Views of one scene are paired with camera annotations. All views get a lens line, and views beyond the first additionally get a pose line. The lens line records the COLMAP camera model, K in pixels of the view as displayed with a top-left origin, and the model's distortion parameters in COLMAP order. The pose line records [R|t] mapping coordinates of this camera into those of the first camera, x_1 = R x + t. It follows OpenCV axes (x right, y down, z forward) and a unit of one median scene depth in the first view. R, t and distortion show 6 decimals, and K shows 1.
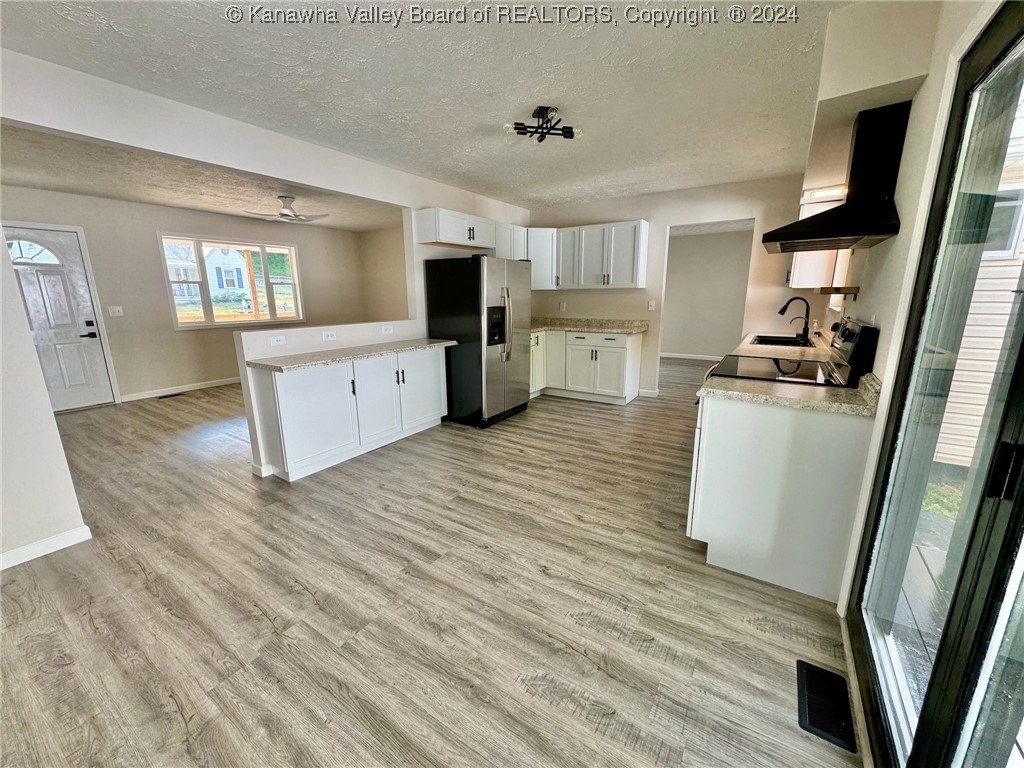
lens RADIAL K [[406.8, 0, 512.0], [0, 406.8, 384.0], [0, 0, 1]] dist [0.001893, 0.000414]
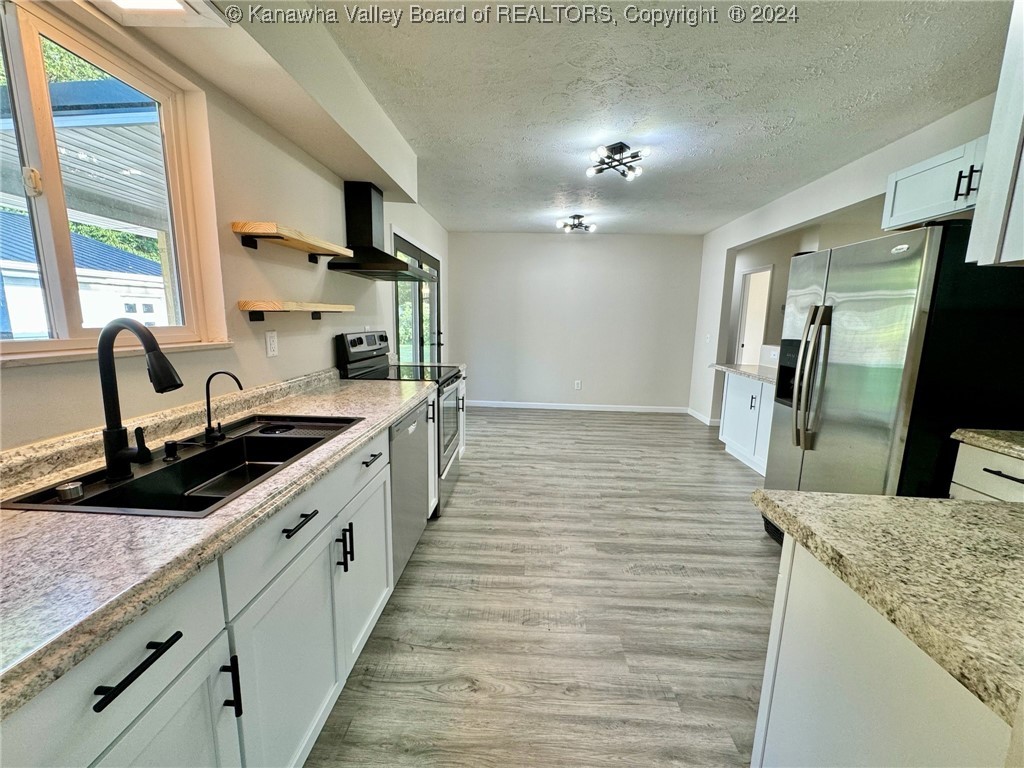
lens RADIAL K [[406.8, 0, 512.0], [0, 406.8, 384.0], [0, 0, 1]] dist [0.001893, 0.000414]
pose [[-0.862907, 0.067448, -0.500842, 0.752788], [-0.127044, 0.930274, 0.344166, -0.350846], [0.489133, 0.360612, -0.794171, 1.617278]]
